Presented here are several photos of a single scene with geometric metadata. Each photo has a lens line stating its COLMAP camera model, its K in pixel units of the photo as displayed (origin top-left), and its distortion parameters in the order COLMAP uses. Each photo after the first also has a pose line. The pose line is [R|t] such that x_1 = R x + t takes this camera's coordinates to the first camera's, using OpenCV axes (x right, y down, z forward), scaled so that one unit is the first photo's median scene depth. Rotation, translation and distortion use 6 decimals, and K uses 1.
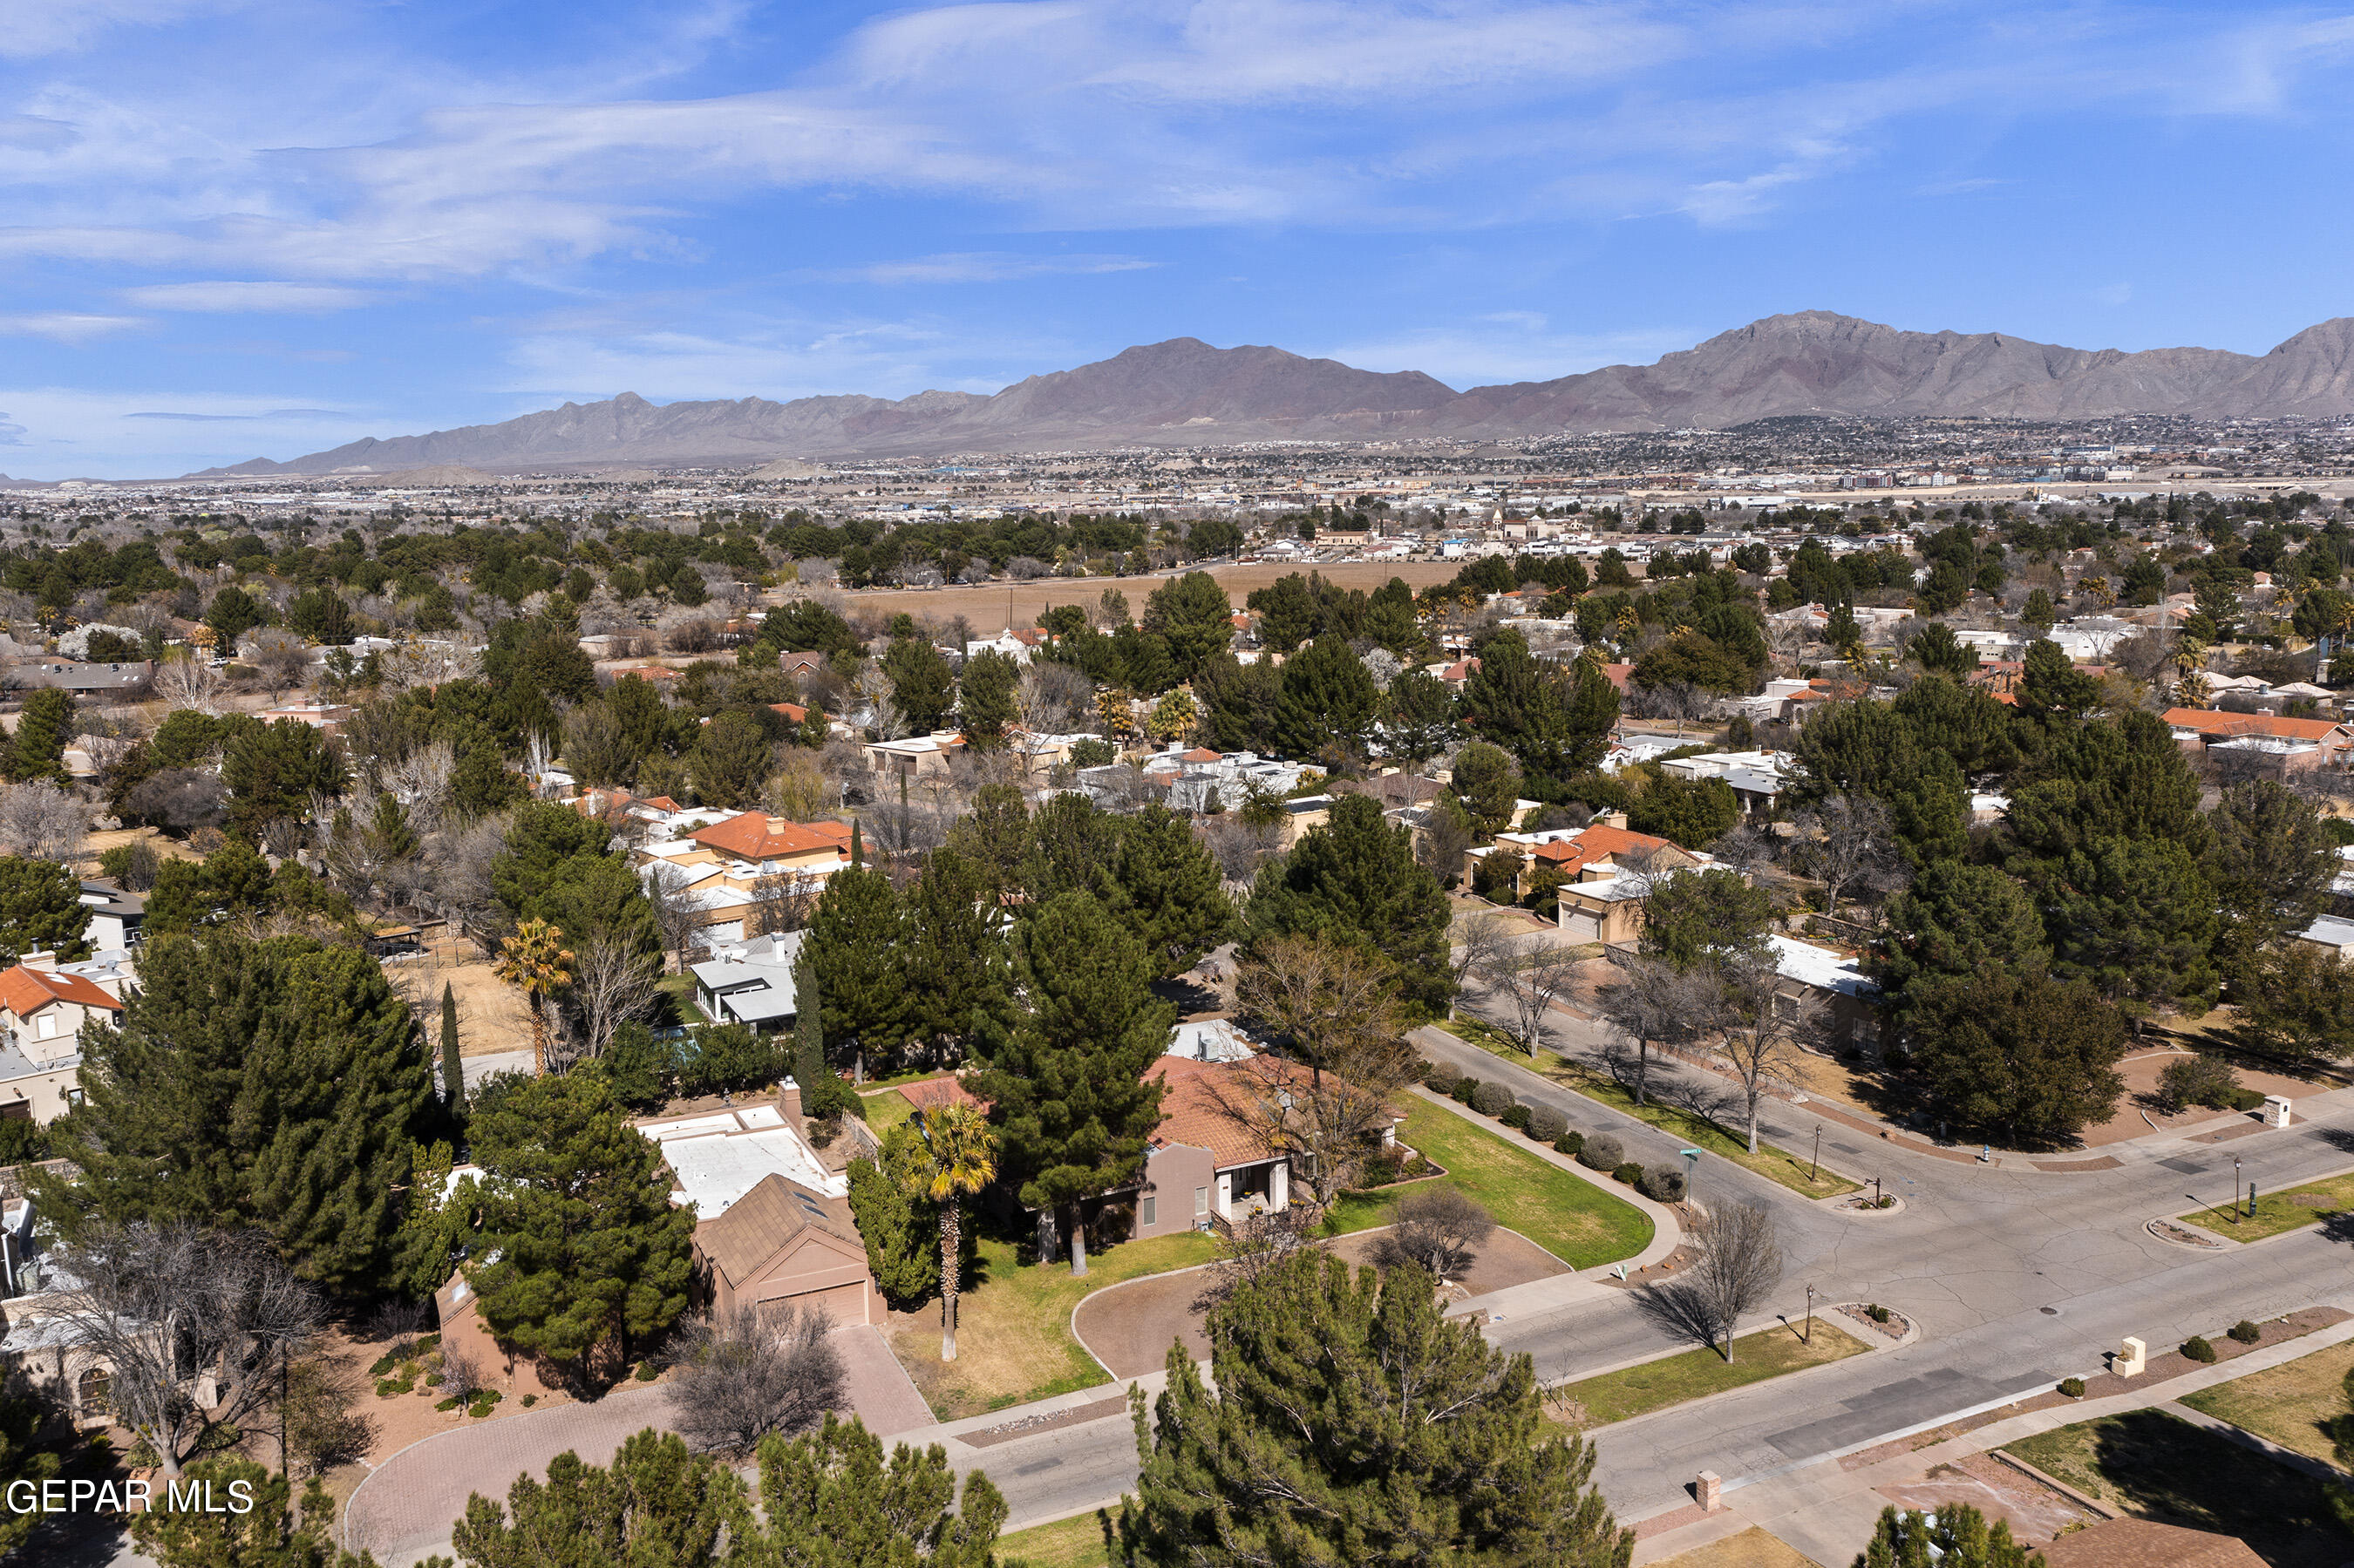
lens RADIAL K [[1905.6, 0, 1177.0], [0, 1905.6, 784.0], [0, 0, 1]] dist [-0.001573, -0.002302]
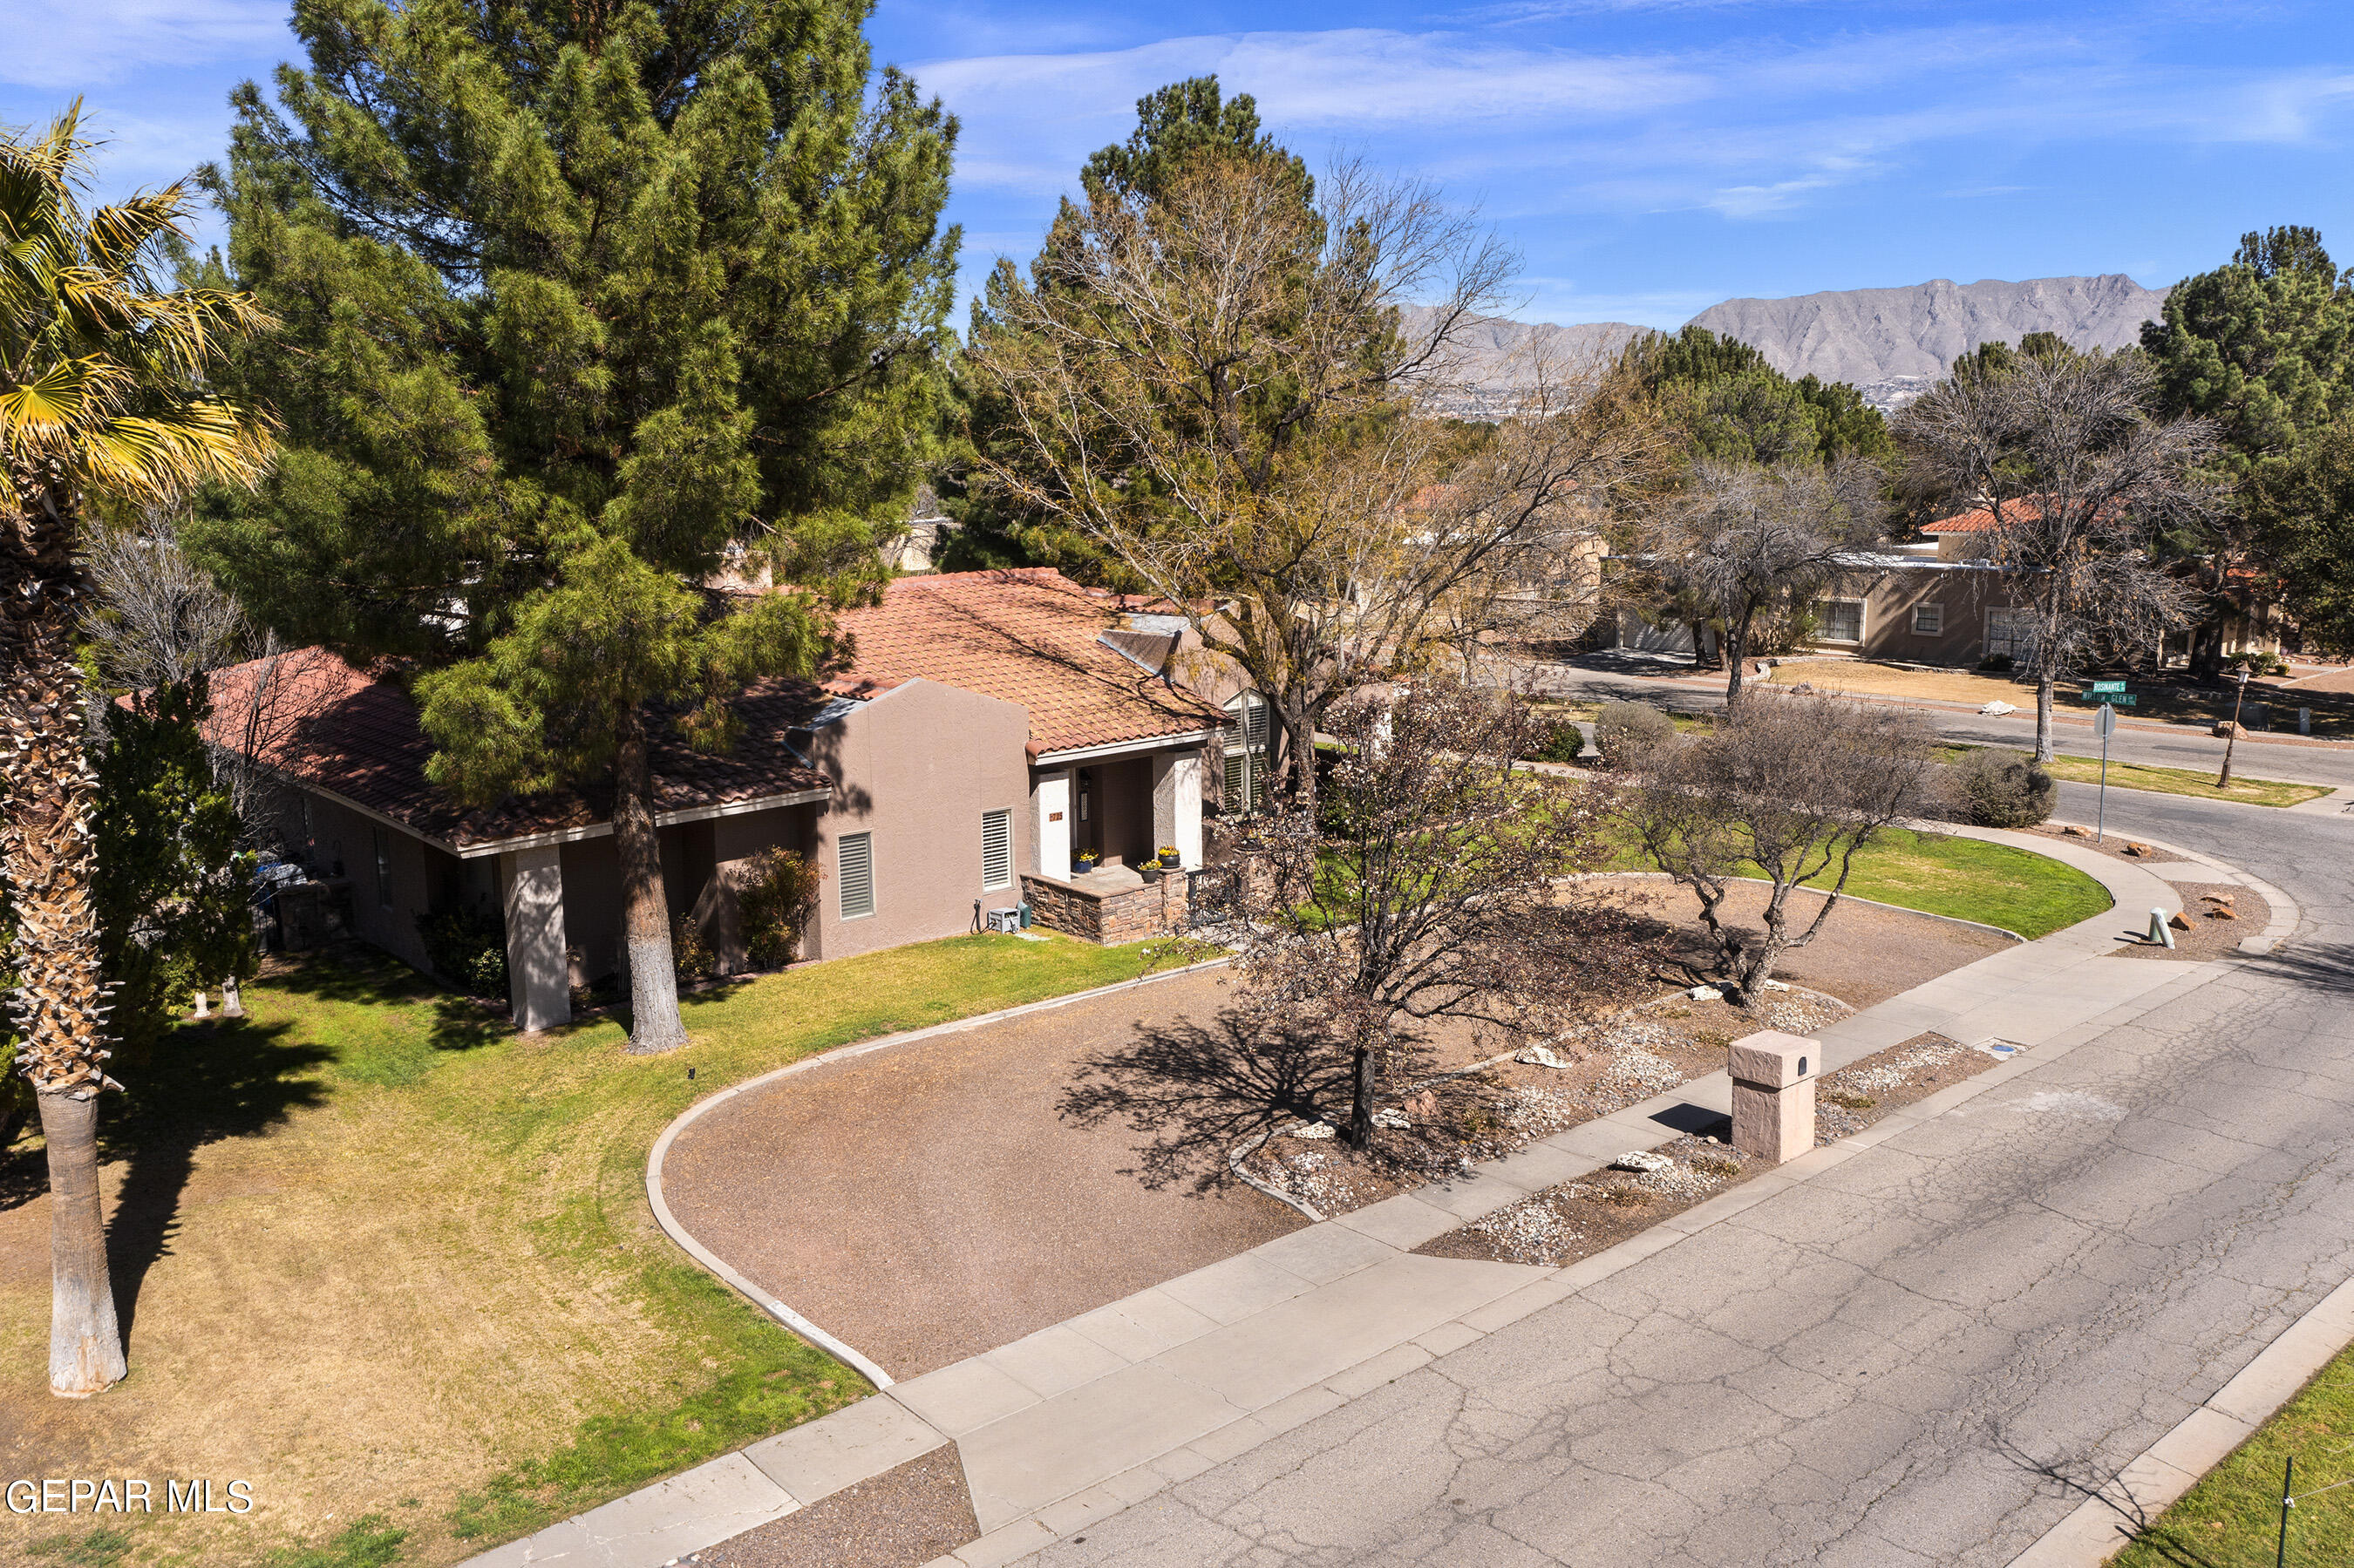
lens RADIAL K [[1905.6, 0, 1177.0], [0, 1905.6, 784.0], [0, 0, 1]] dist [-0.001573, -0.002302]
pose [[0.964406, -0.046147, 0.260367, -0.046539], [0.043881, 0.998931, 0.014511, 0.206554], [-0.260758, -0.002569, 0.965401, 0.664501]]
